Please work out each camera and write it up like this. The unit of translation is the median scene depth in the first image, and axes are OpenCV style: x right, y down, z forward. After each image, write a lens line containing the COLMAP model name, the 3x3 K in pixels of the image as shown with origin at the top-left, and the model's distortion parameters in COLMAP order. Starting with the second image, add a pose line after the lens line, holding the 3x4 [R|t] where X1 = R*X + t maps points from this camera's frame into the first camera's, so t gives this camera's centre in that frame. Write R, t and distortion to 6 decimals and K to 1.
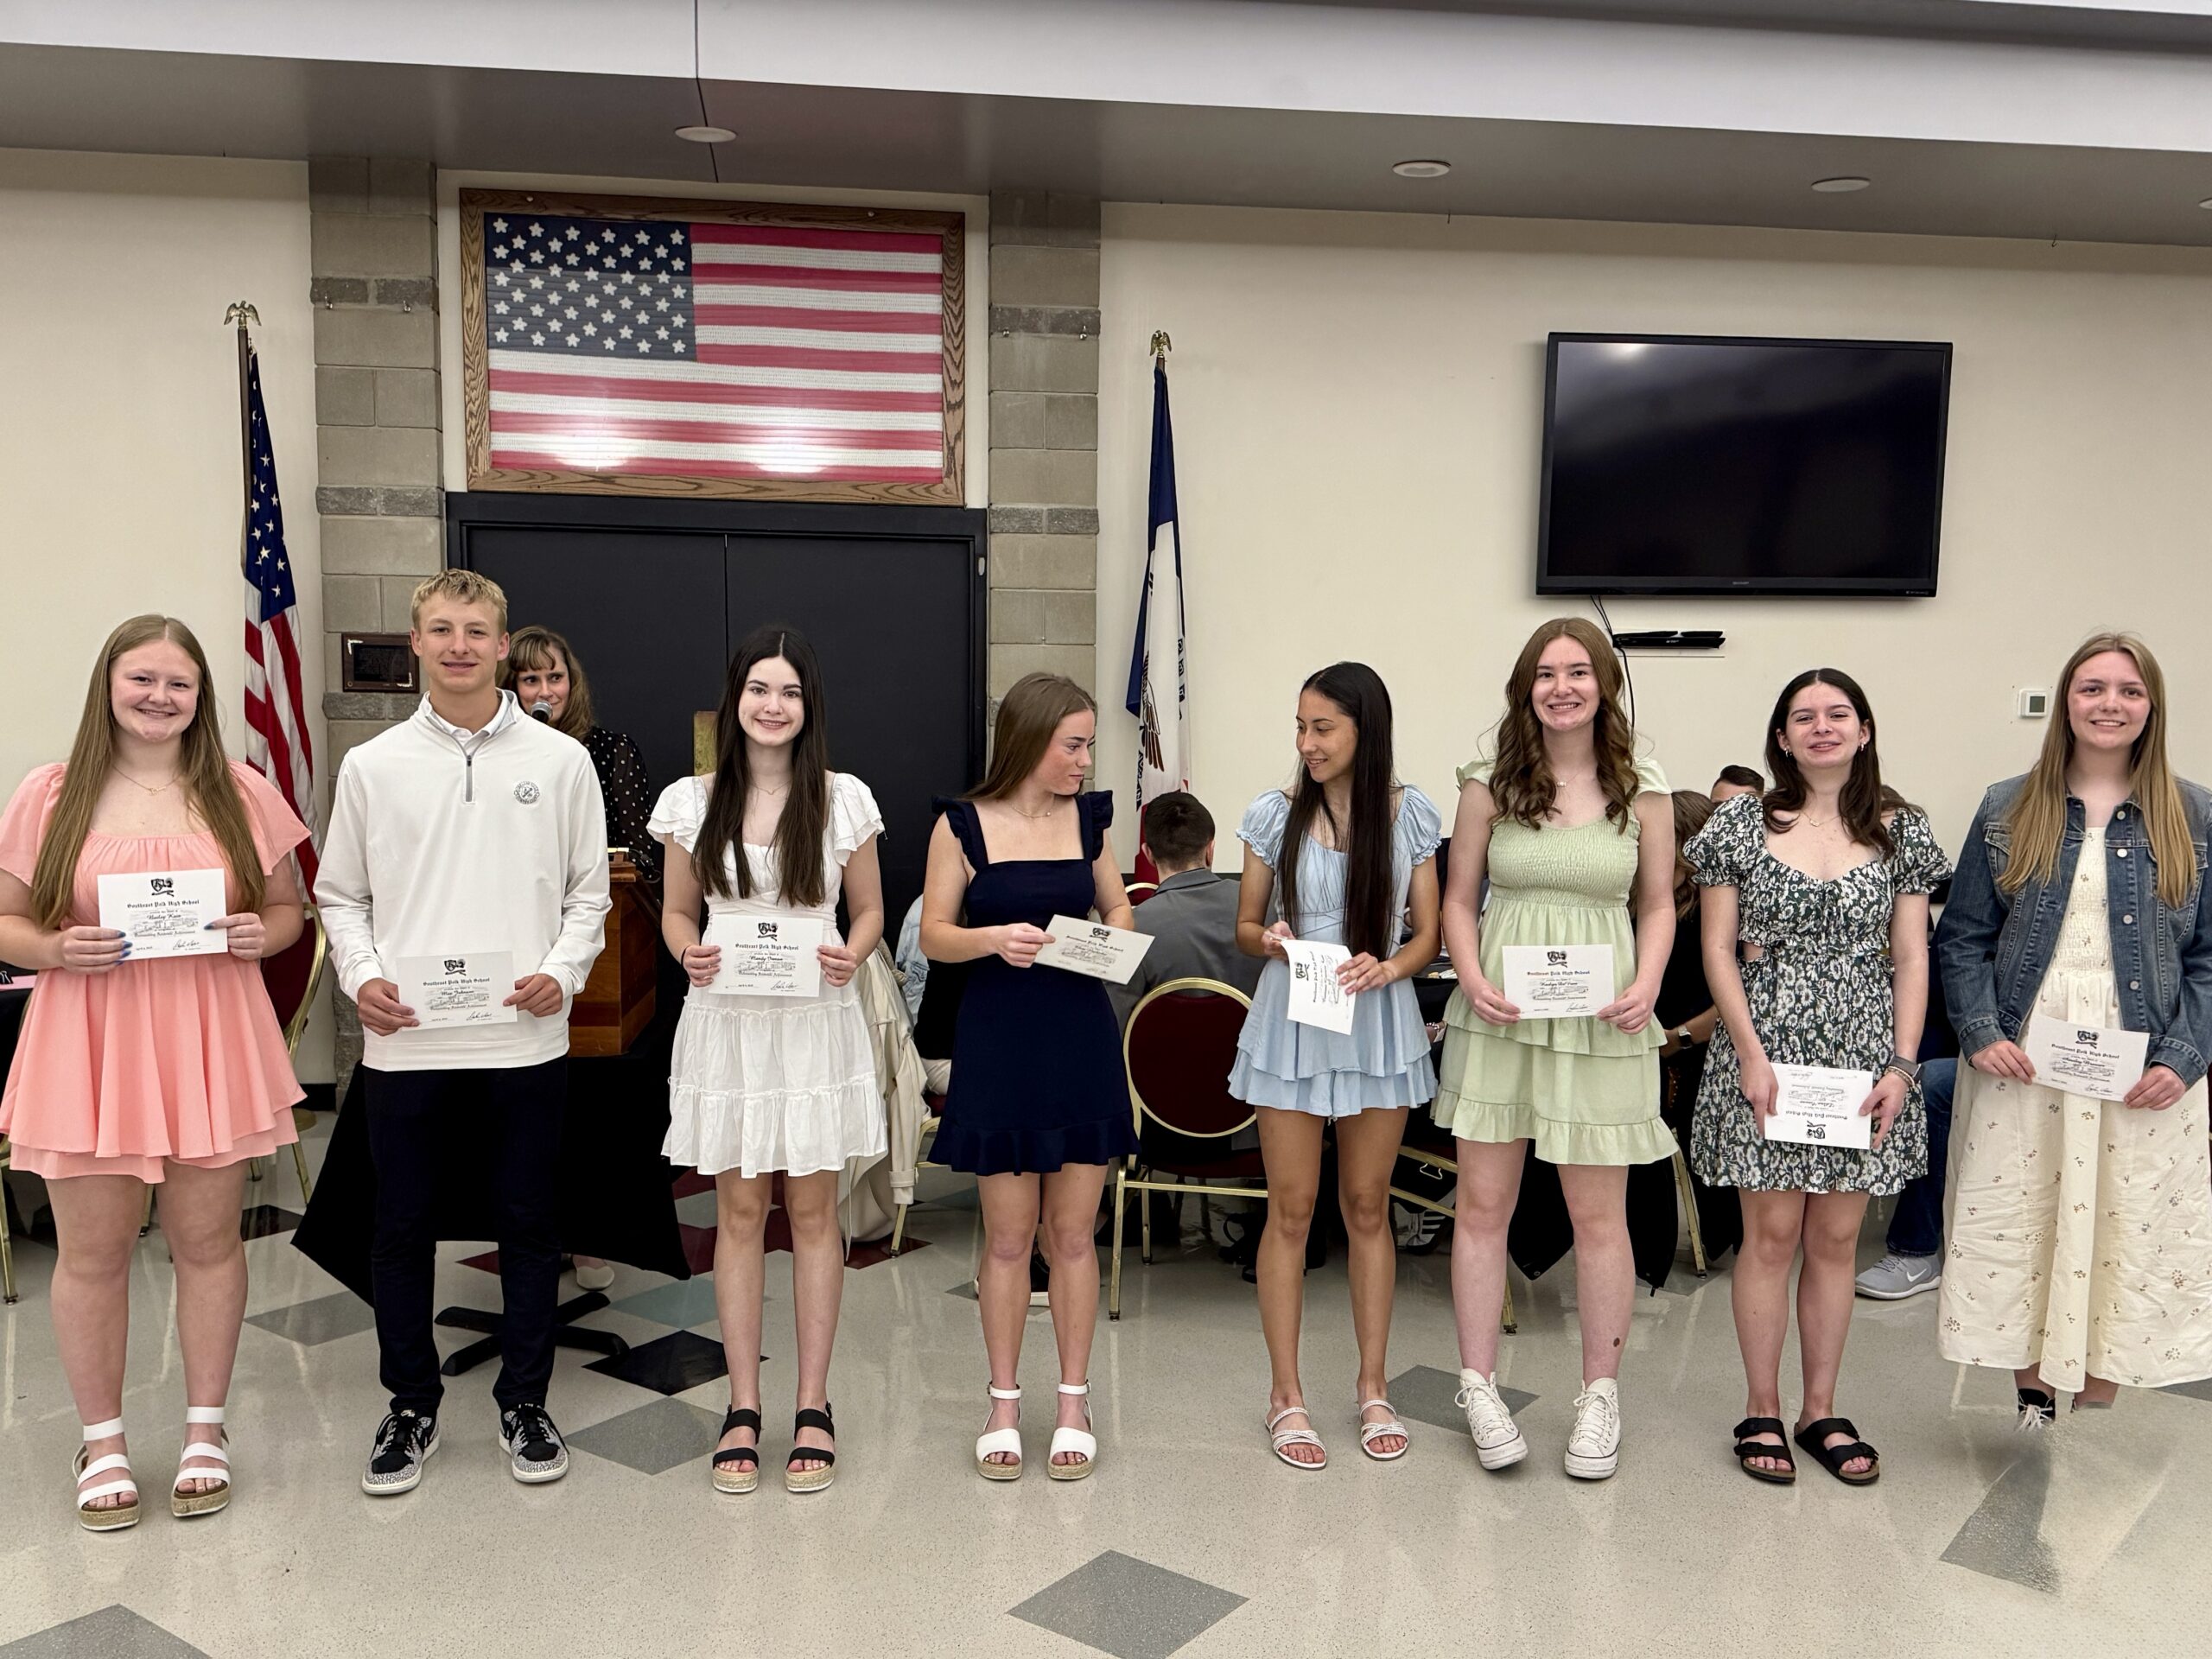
lens RADIAL K [[1927.5, 0, 1099.4], [0, 1927.5, 862.0], [0, 0, 1]] dist [0.202149, -0.473047]
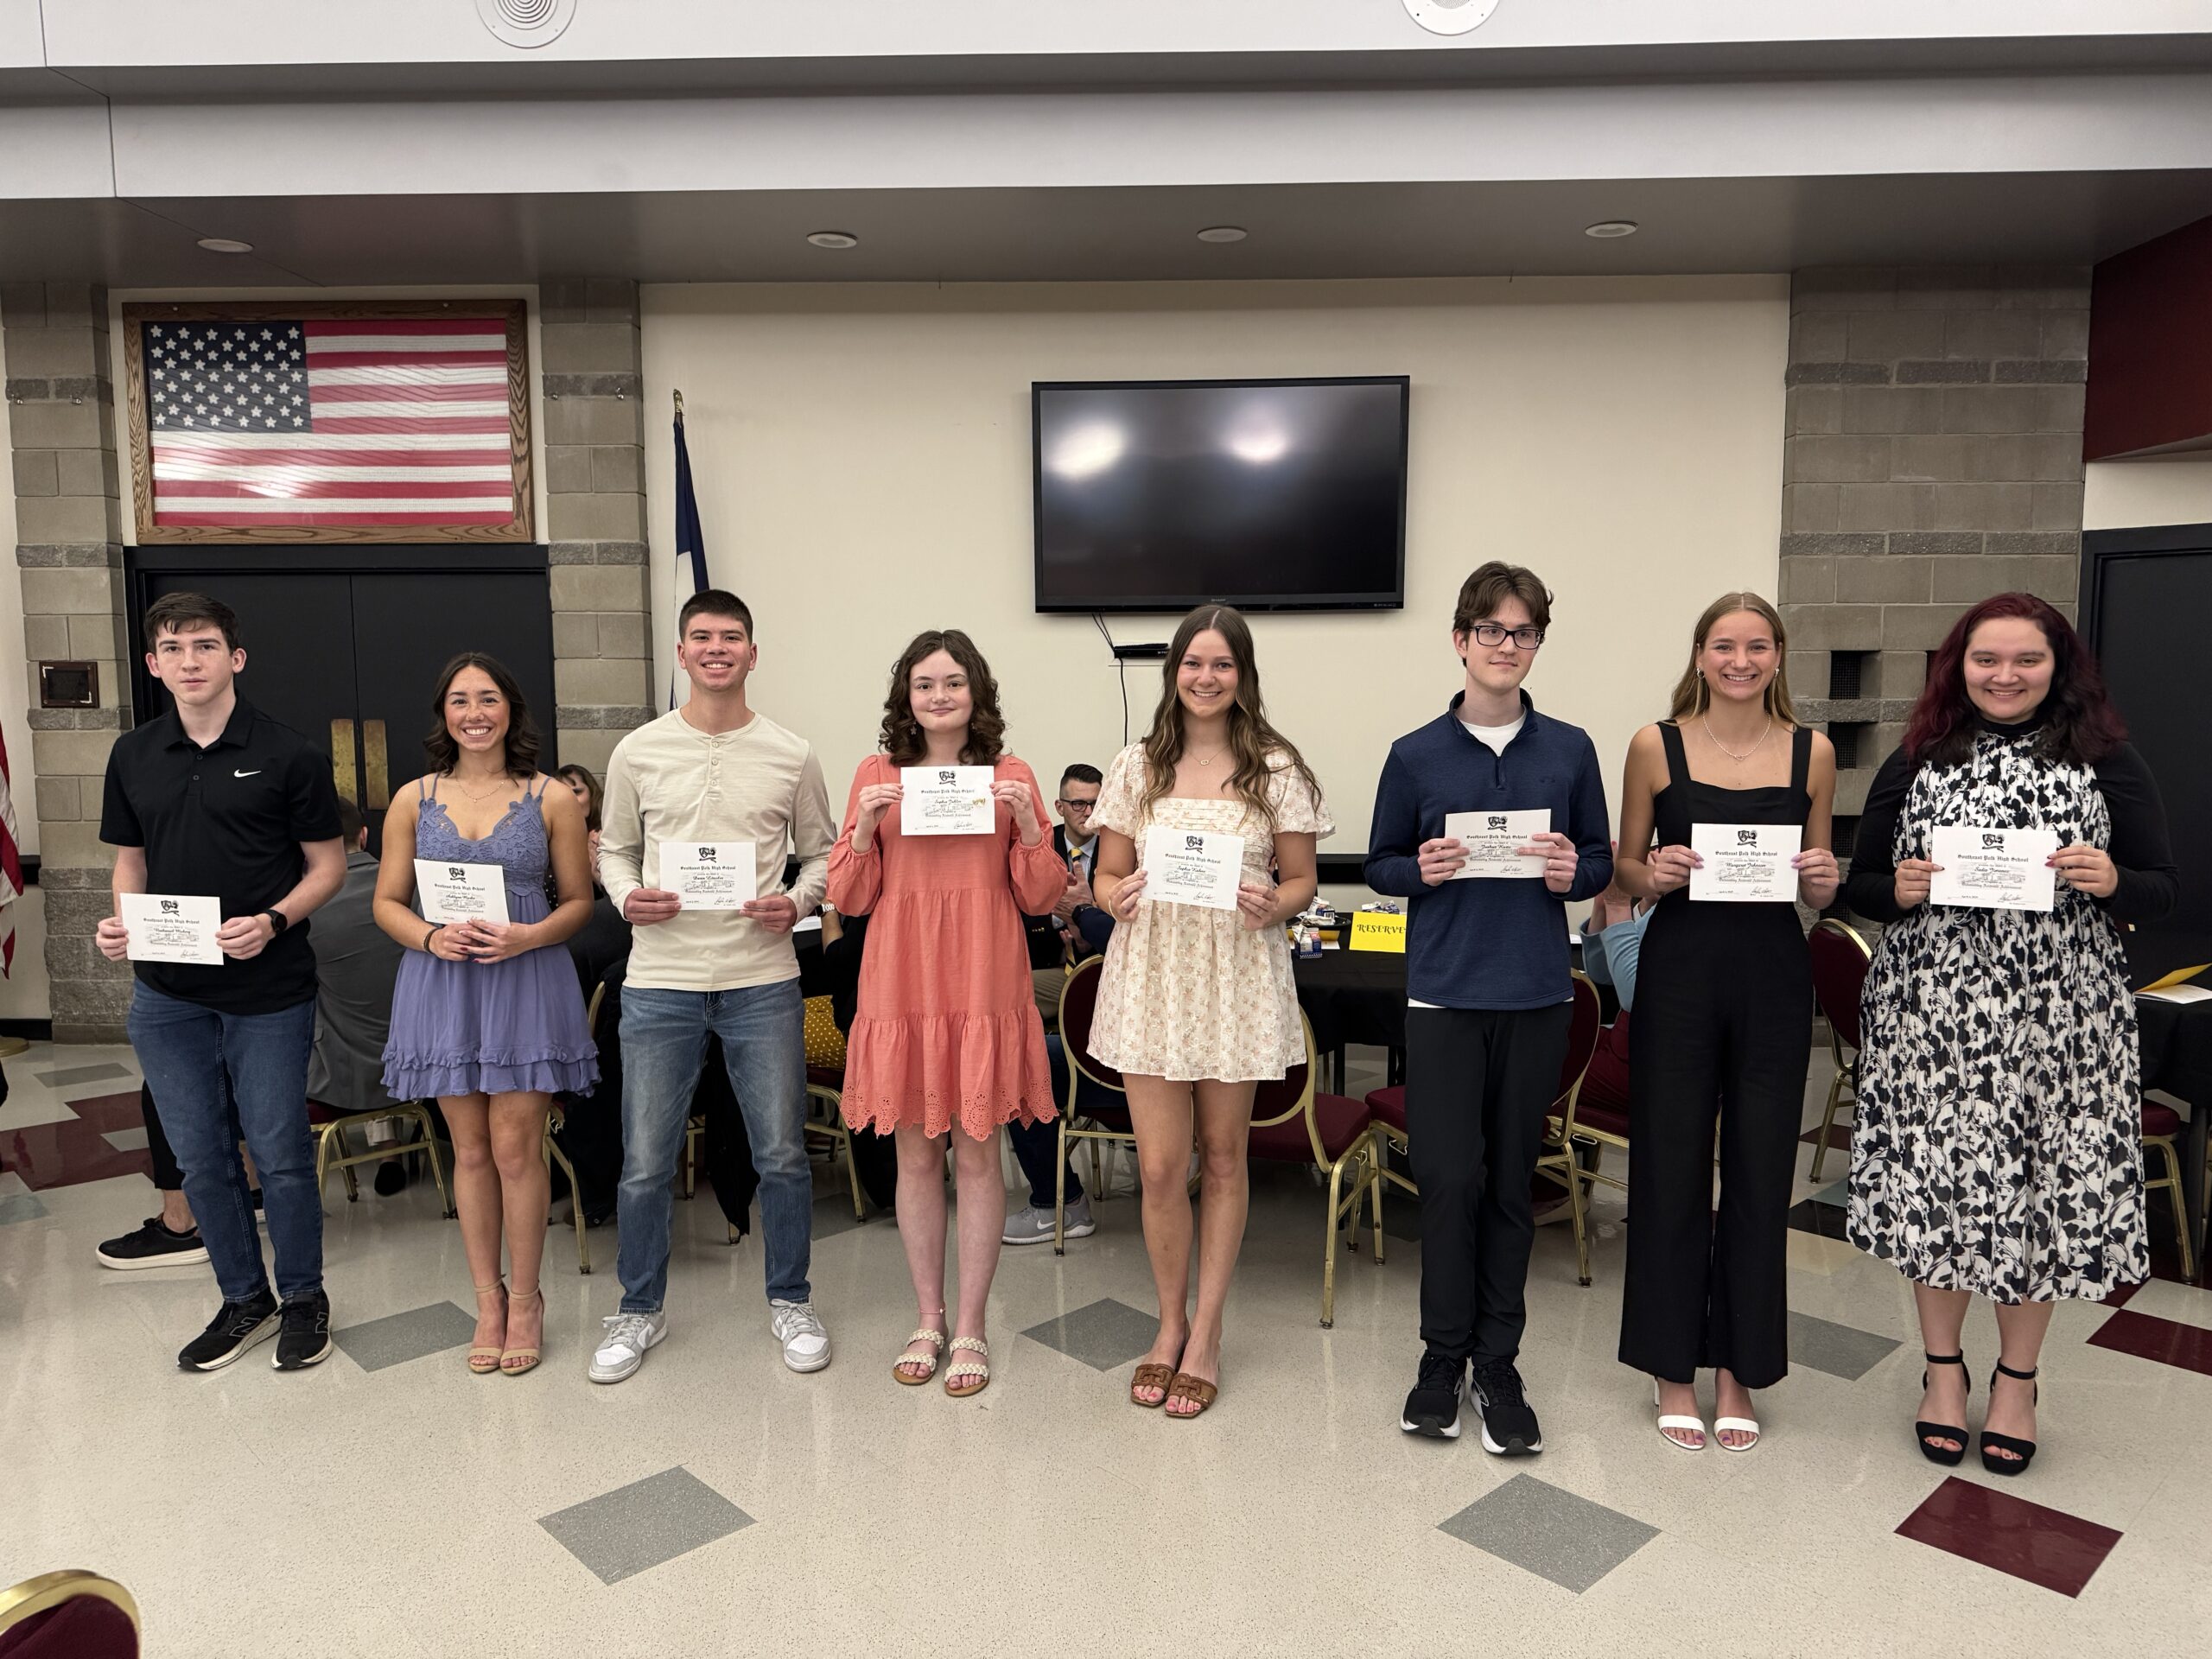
lens RADIAL K [[1613.9, 0, 1142.9], [0, 1613.9, 834.3], [0, 0, 1]] dist [0.021285, -0.024913]
pose [[0.985569, 0.002367, -0.169255, 0.478342], [-0.002807, 0.999993, -0.002363, -0.005128], [0.169248, 0.002804, 0.985569, 0.096915]]
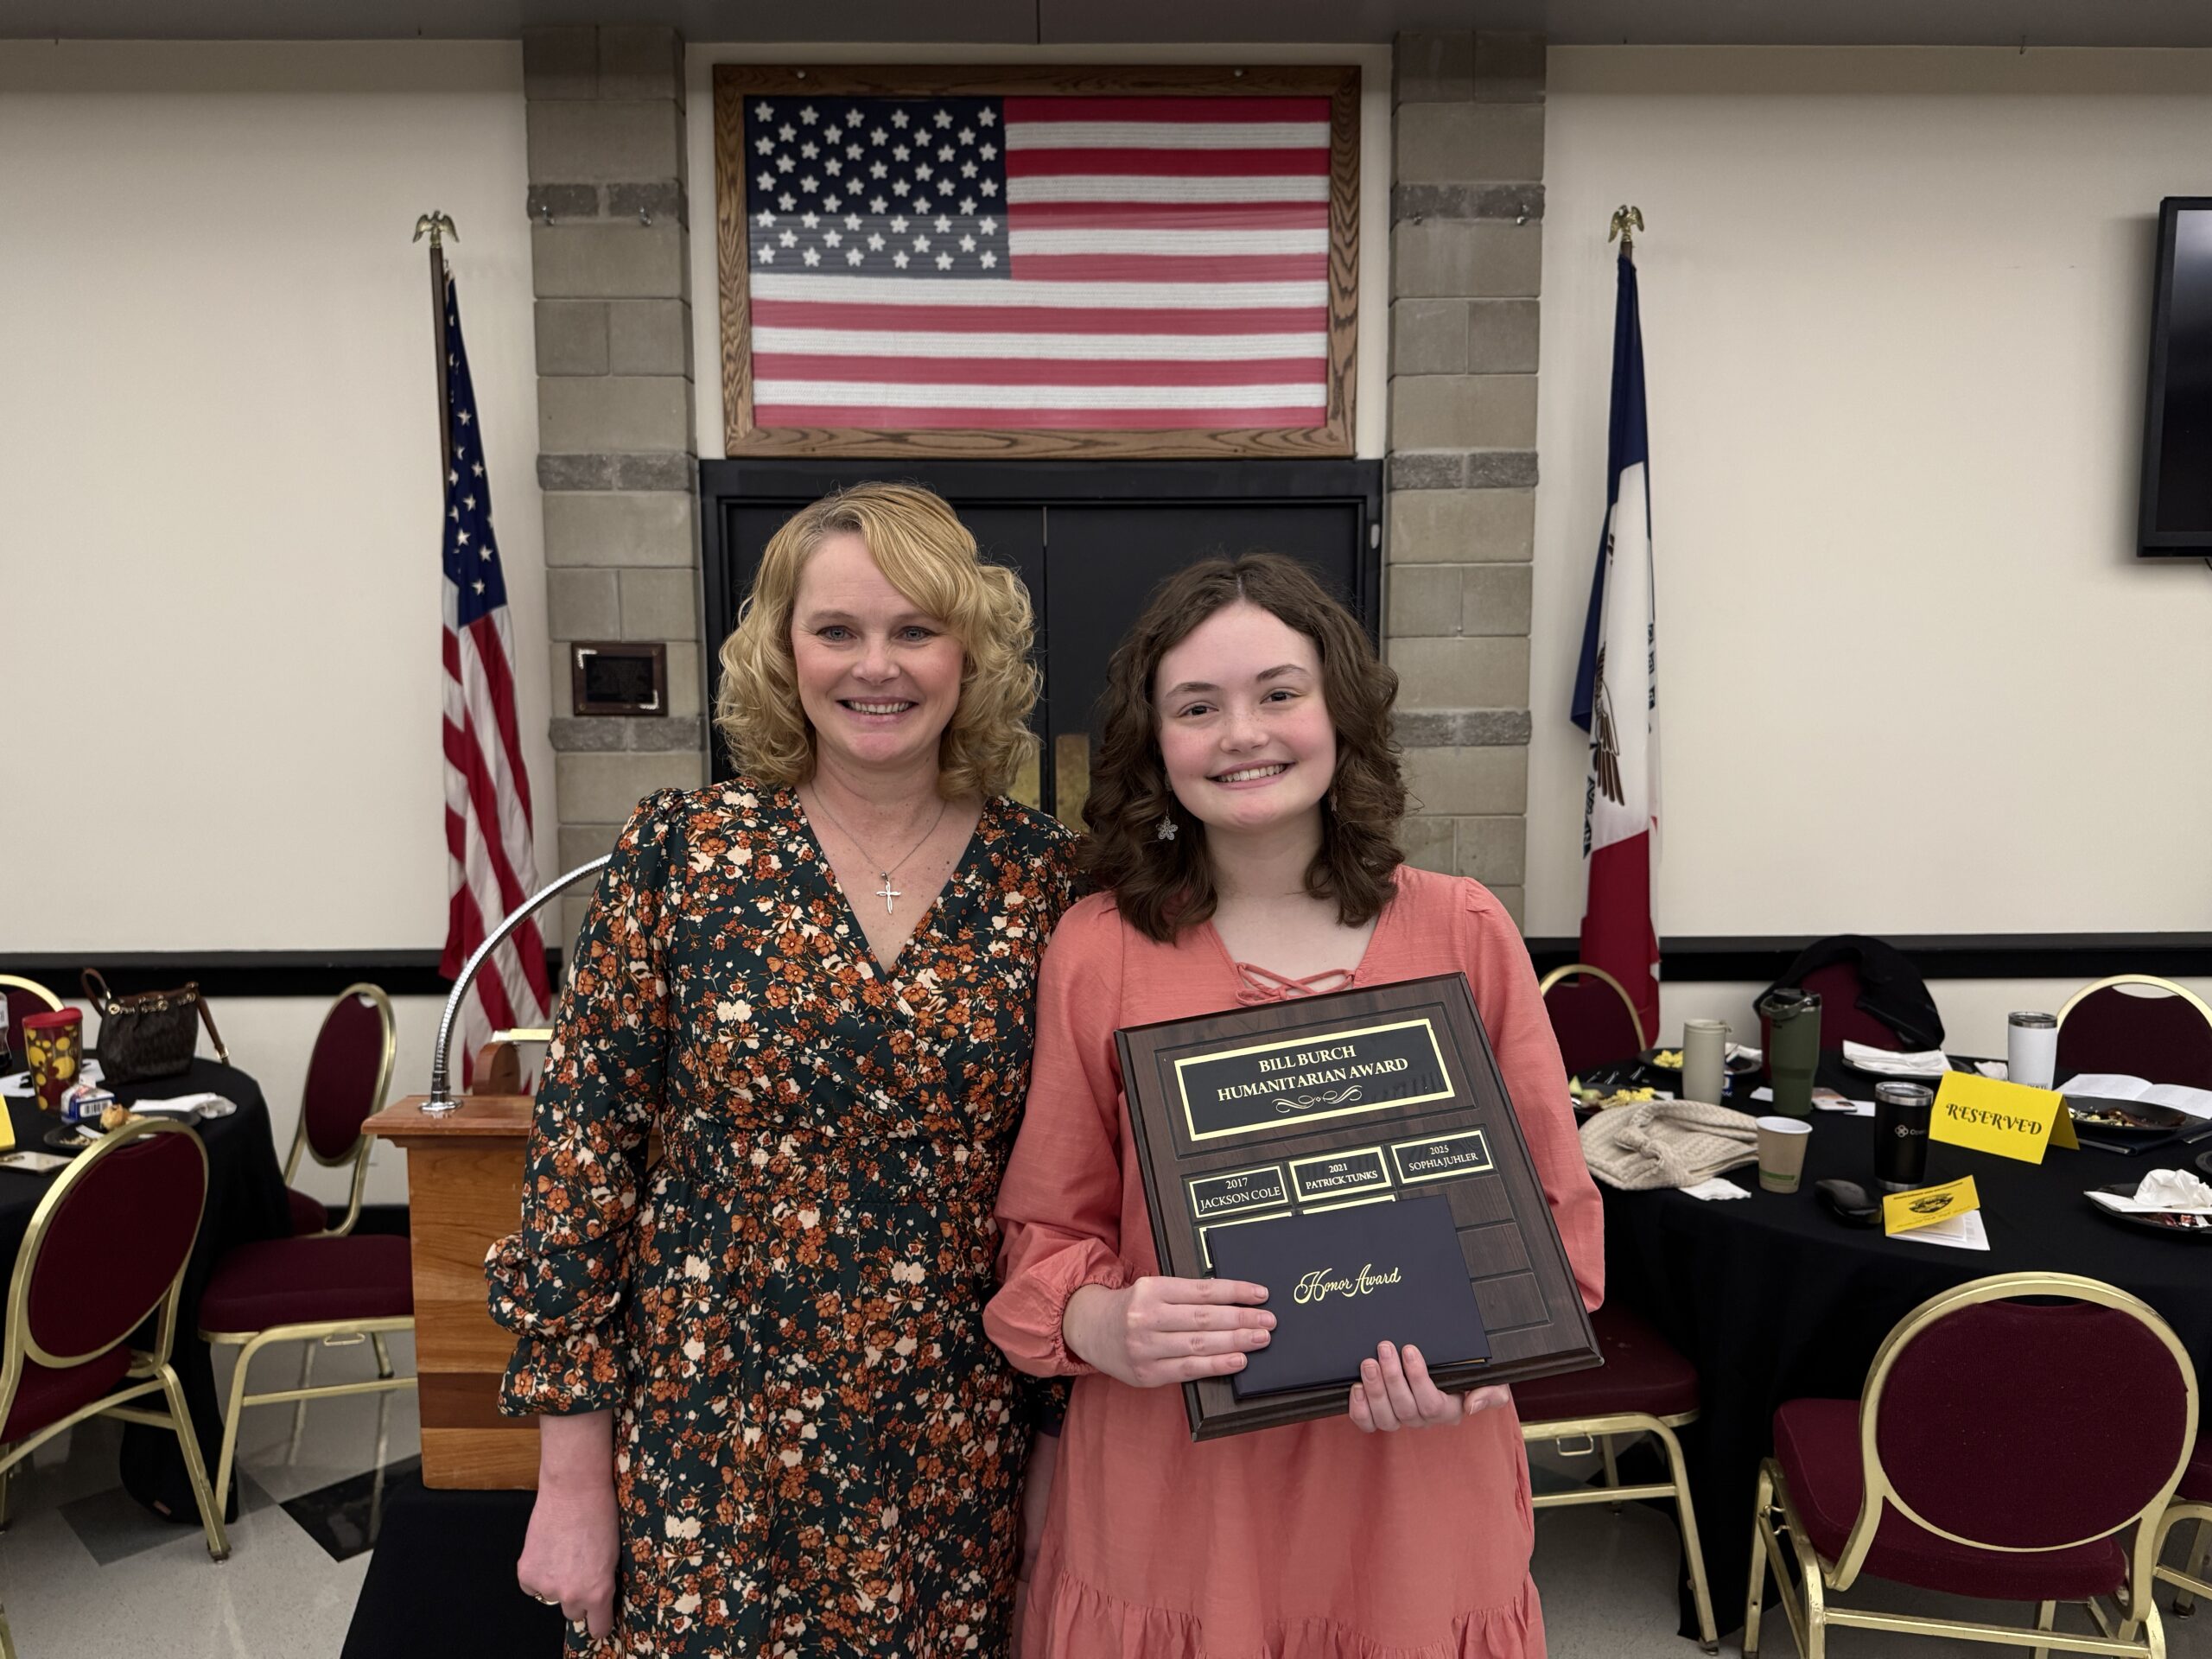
lens RADIAL K [[1586.9, 0, 1106.6], [0, 1586.9, 845.3], [0, 0, 1]] dist [0.080449, -0.168838]
pose [[0.992349, -0.003119, -0.123422, -0.092555], [0.003943, 0.999972, 0.006430, -0.037596], [0.123399, -0.006867, 0.992333, 0.384927]]
